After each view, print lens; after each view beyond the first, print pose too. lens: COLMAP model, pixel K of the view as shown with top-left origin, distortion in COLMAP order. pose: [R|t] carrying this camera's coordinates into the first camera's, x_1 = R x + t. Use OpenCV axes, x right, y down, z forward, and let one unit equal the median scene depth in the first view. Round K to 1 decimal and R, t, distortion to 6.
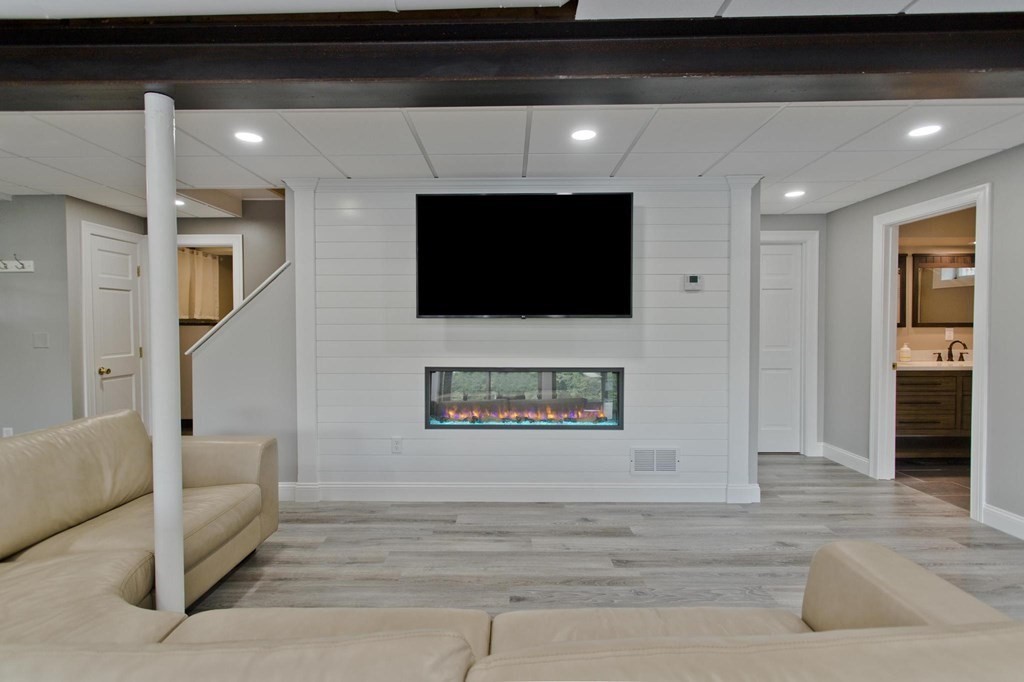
lens RADIAL K [[500.1, 0, 512.4], [0, 500.1, 337.6], [0, 0, 1]] dist [0.013789, 0.001569]
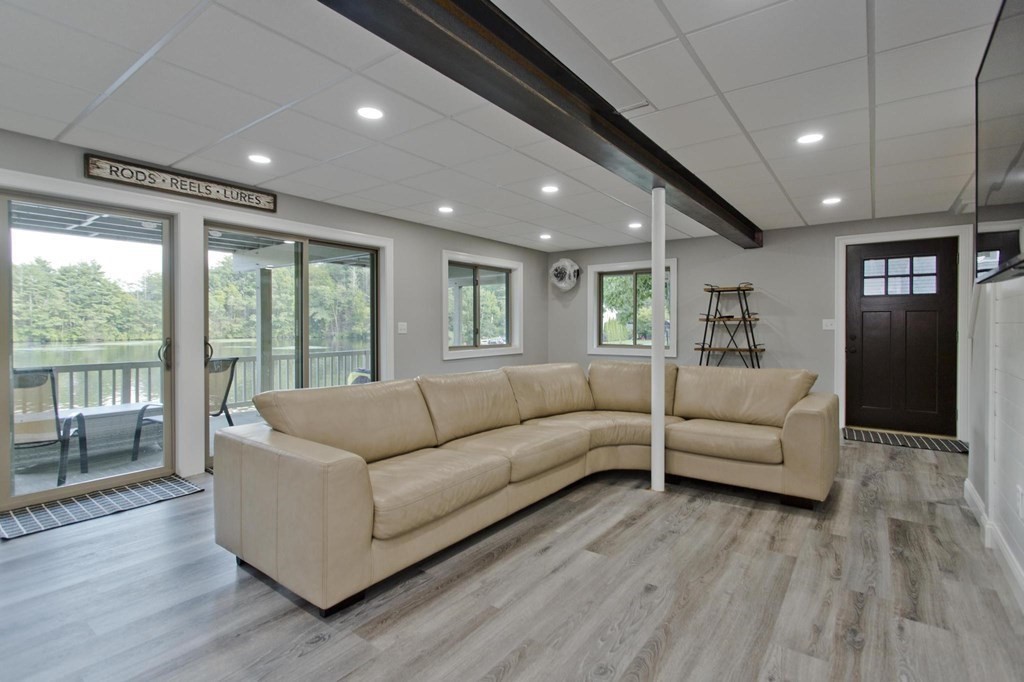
lens RADIAL K [[500.1, 0, 517.8], [0, 500.1, 330.6], [0, 0, 1]] dist [0.013789, 0.001569]
pose [[-0.602725, 0.004413, -0.797937, 0.747887], [-0.020808, 0.999558, 0.021245, 0.017800], [0.797678, 0.029408, -0.602366, 1.112585]]
